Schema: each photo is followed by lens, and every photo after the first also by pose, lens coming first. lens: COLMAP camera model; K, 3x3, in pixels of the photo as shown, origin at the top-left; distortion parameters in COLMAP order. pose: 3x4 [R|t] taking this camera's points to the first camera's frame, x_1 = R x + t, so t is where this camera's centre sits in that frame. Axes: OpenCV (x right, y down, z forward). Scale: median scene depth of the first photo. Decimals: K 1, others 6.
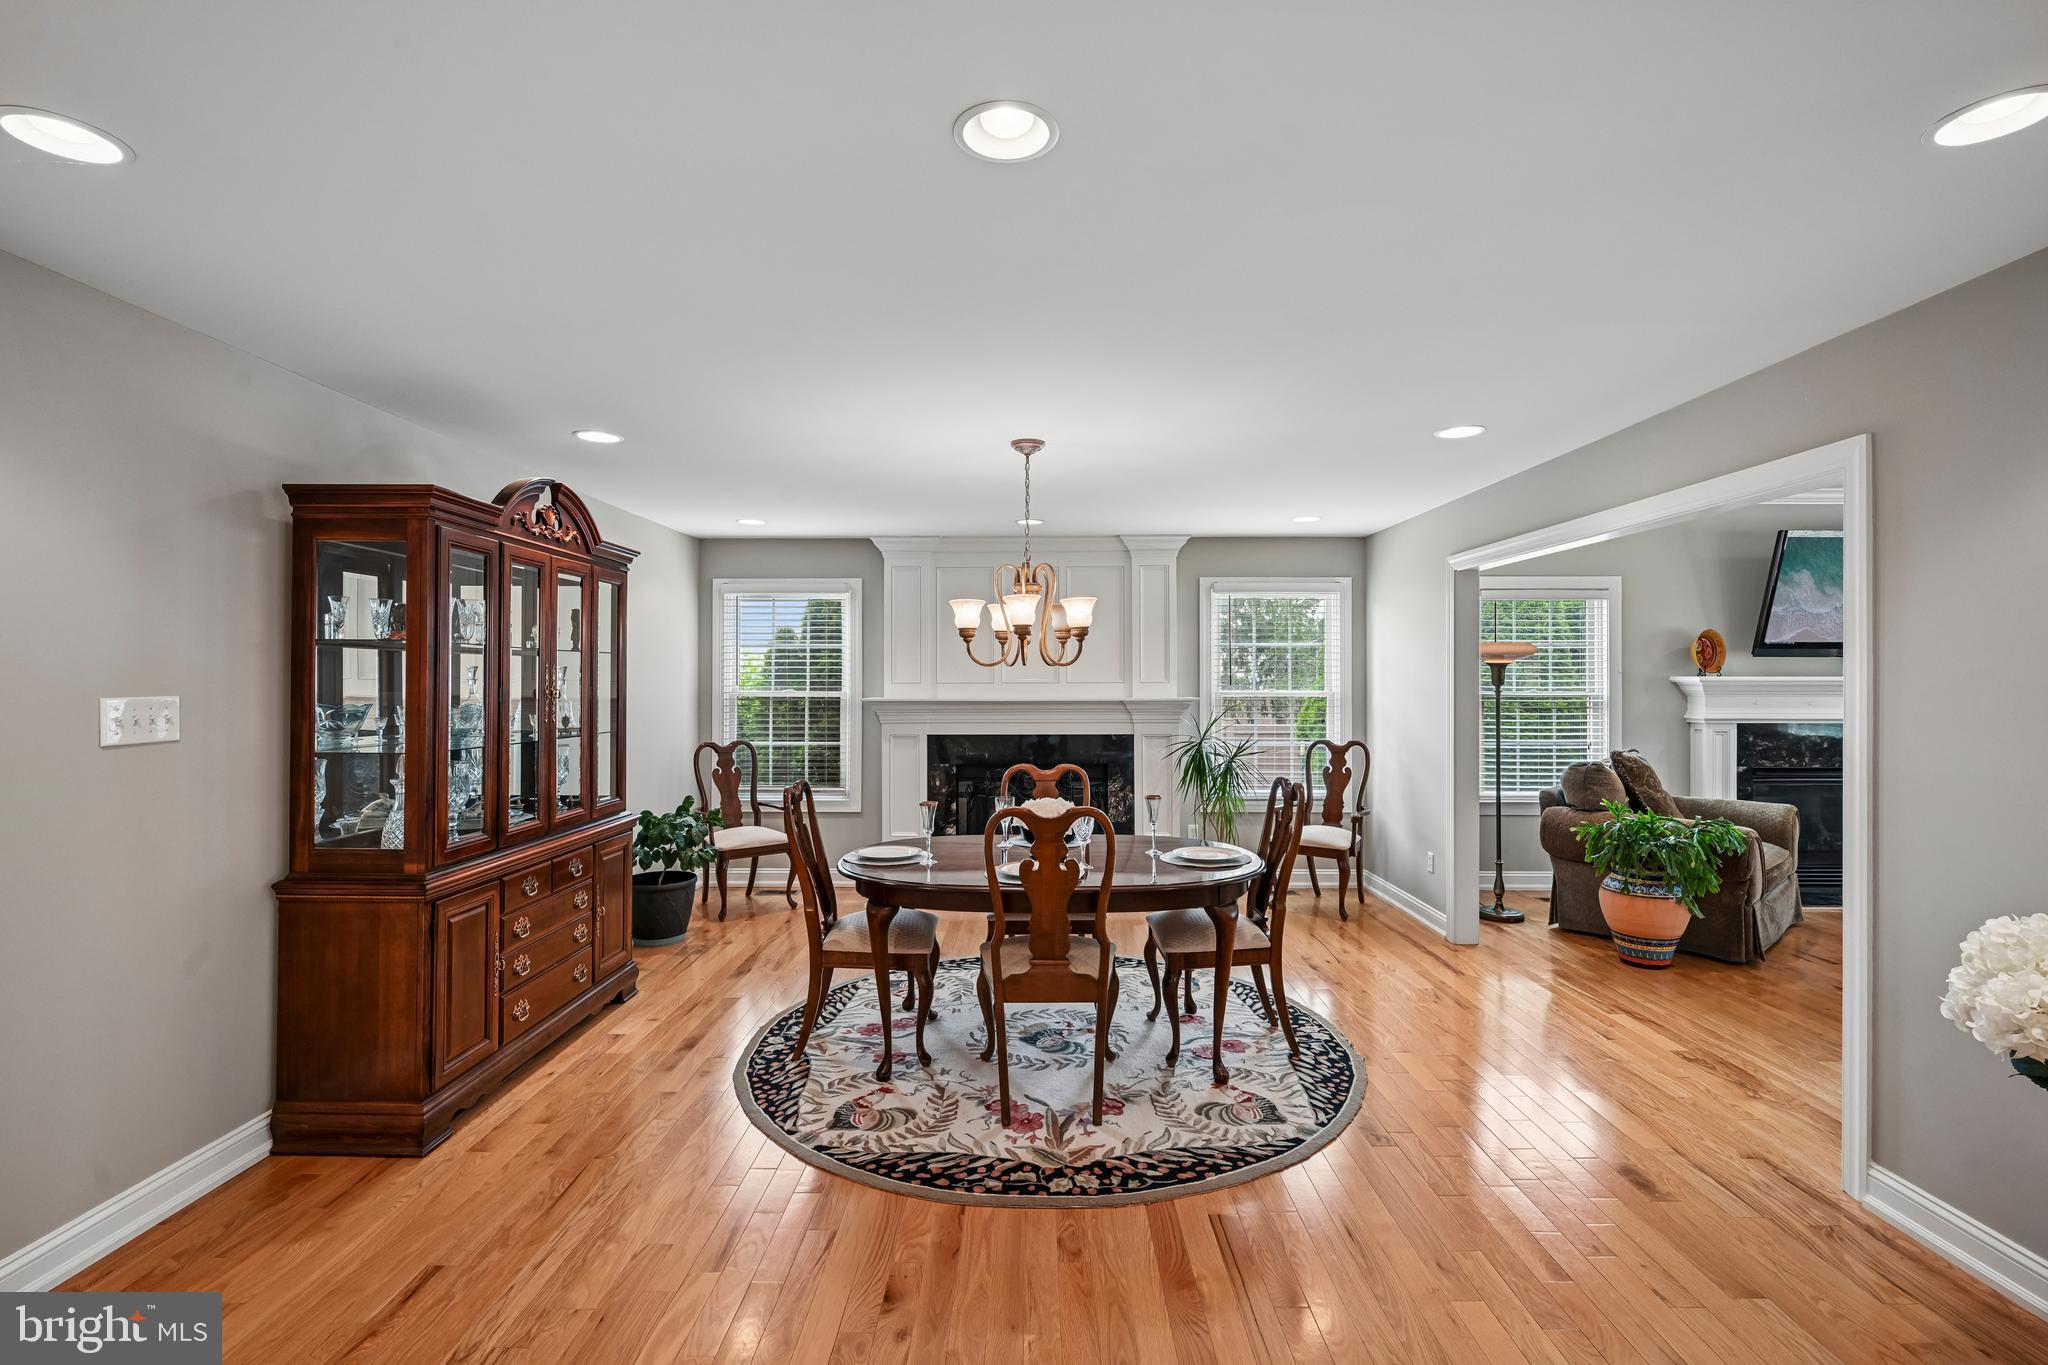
lens RADIAL K [[934.0, 0, 1021.2], [0, 934.0, 672.8], [0, 0, 1]] dist [0.001802, -0.000057]
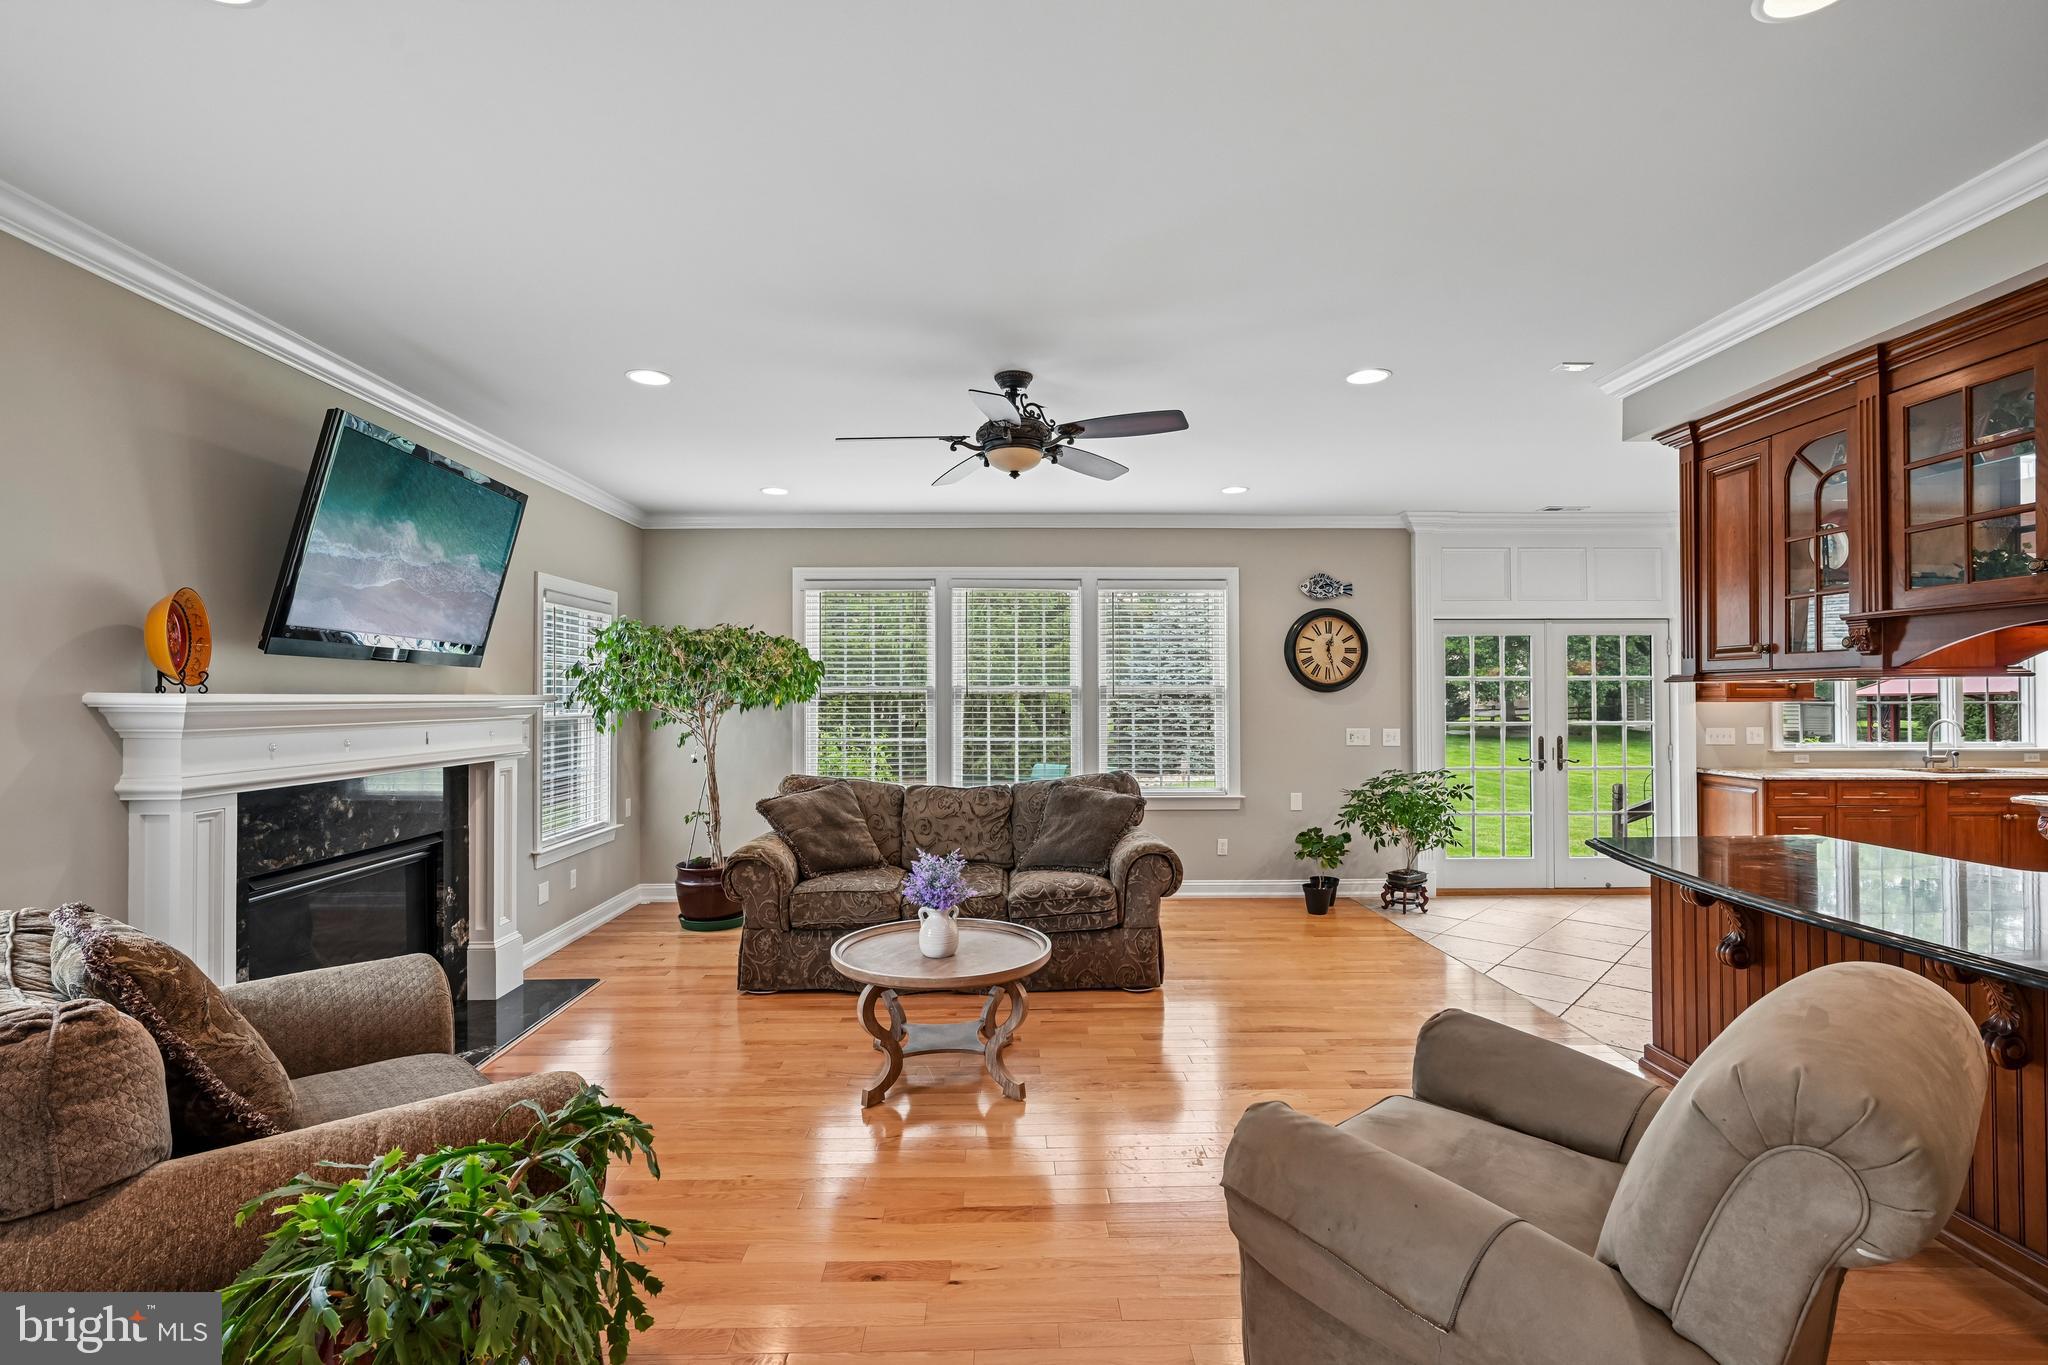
lens RADIAL K [[926.7, 0, 1024.0], [0, 926.7, 682.5], [0, 0, 1]] dist [0.000952, 0.000491]
pose [[-0.037255, 0.015031, 0.999193, 0.530887], [-0.006025, 0.999865, -0.015266, 0.005534], [-0.999288, -0.006588, -0.037159, 1.176005]]
